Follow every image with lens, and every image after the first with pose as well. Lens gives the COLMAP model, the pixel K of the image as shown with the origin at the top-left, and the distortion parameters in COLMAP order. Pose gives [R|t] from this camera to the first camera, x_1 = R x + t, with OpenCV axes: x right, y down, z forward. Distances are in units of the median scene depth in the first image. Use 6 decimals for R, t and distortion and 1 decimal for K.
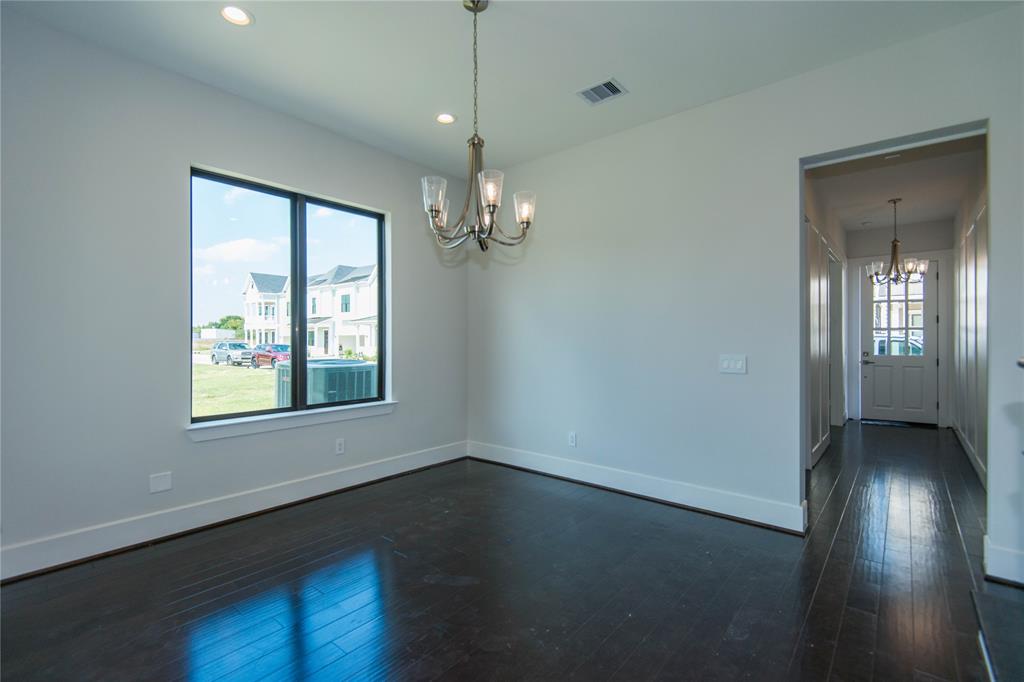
lens RADIAL K [[464.4, 0, 512.5], [0, 464.4, 337.6], [0, 0, 1]] dist [0.014996, -0.000513]
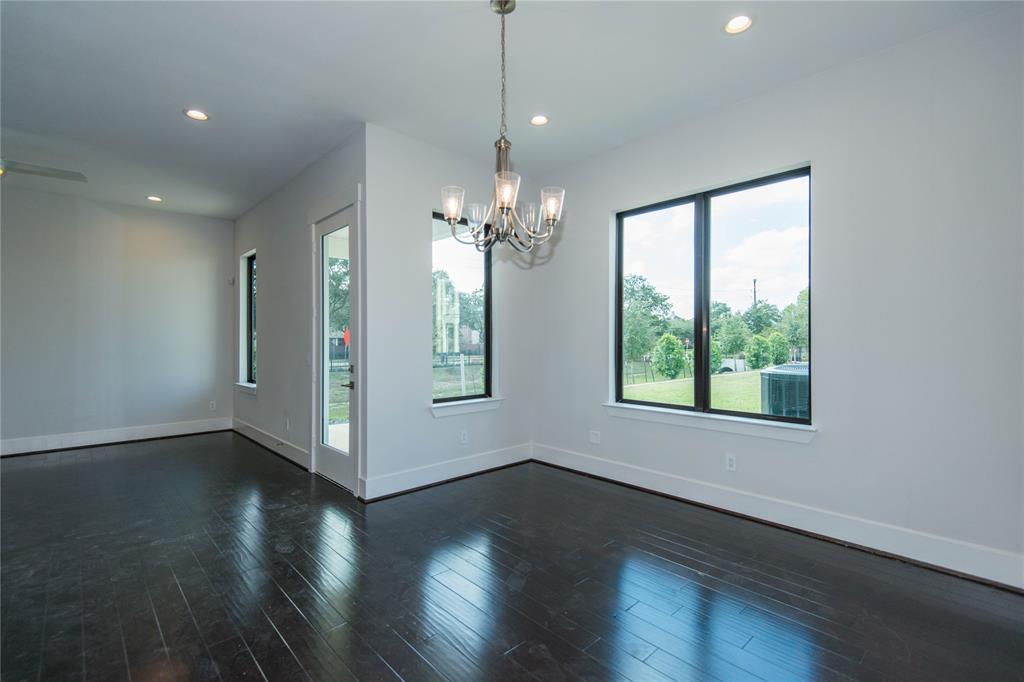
lens RADIAL K [[464.4, 0, 512.5], [0, 464.4, 342.2], [0, 0, 1]] dist [0.014996, -0.000513]
pose [[-0.118762, -0.002606, -0.992919, 0.574665], [-0.004170, 0.999989, -0.002126, 0.012325], [0.992914, 0.003888, -0.118771, 0.728399]]
